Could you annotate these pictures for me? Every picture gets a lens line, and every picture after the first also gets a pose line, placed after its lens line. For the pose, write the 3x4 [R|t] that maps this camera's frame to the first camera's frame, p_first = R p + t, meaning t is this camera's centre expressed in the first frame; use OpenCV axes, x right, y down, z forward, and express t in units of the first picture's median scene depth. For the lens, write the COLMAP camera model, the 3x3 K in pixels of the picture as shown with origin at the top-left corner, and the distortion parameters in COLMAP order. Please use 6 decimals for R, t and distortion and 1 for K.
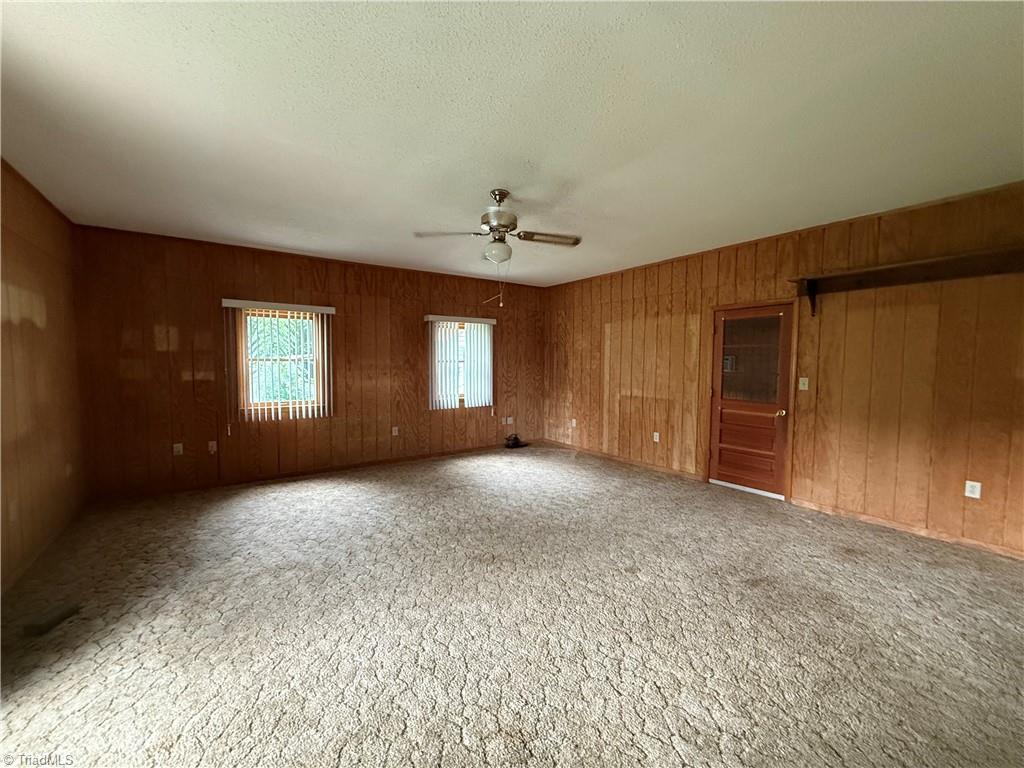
lens RADIAL K [[405.8, 0, 512.6], [0, 405.8, 382.8], [0, 0, 1]] dist [-0.001203, -0.000246]
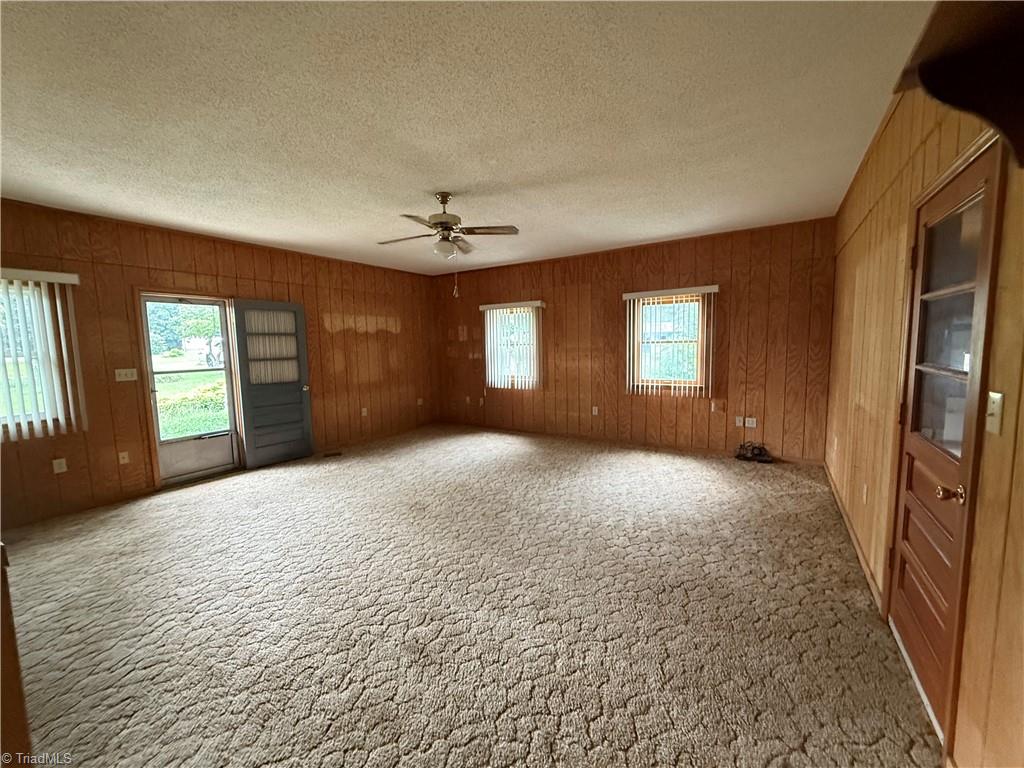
lens RADIAL K [[405.8, 0, 507.7], [0, 405.8, 384.0], [0, 0, 1]] dist [-0.001203, -0.000246]
pose [[0.385190, 0.074625, -0.919815, 0.713066], [-0.025497, 0.997205, 0.070227, -0.021466], [0.922485, -0.003598, 0.386017, 0.479464]]
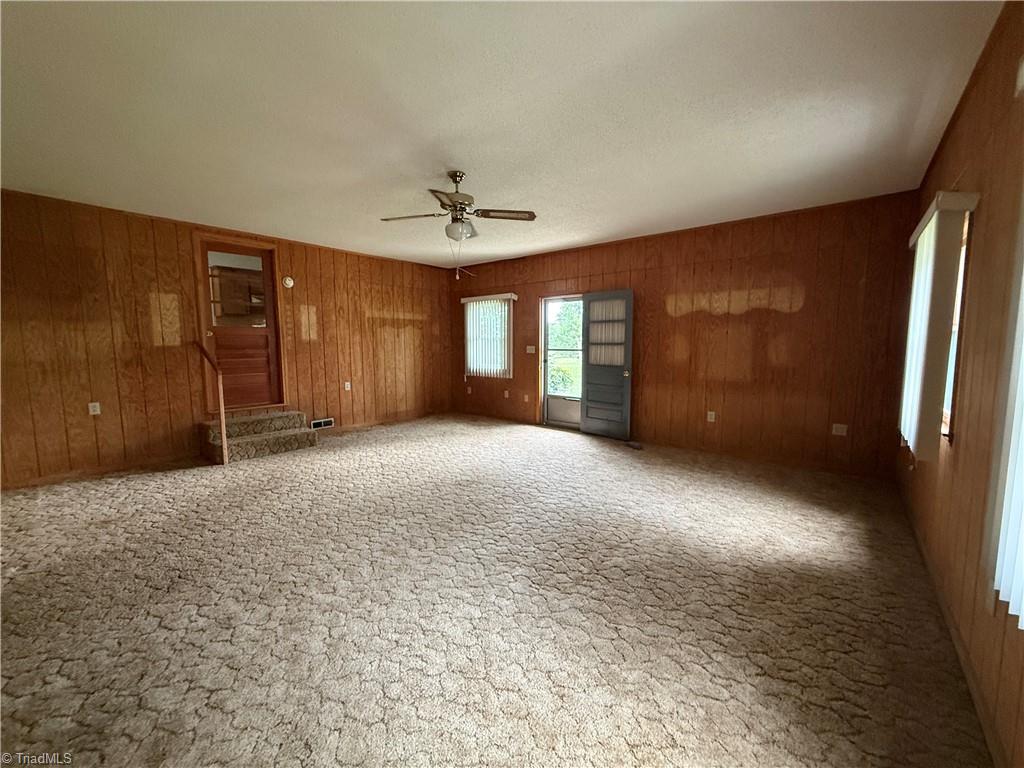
lens RADIAL K [[405.8, 0, 515.3], [0, 405.8, 390.7], [0, 0, 1]] dist [-0.001203, -0.000246]
pose [[-0.959190, 0.029728, -0.281197, 0.085889], [-0.019619, 0.985064, 0.171065, -0.058683], [0.282082, 0.169600, -0.944280, 1.396028]]
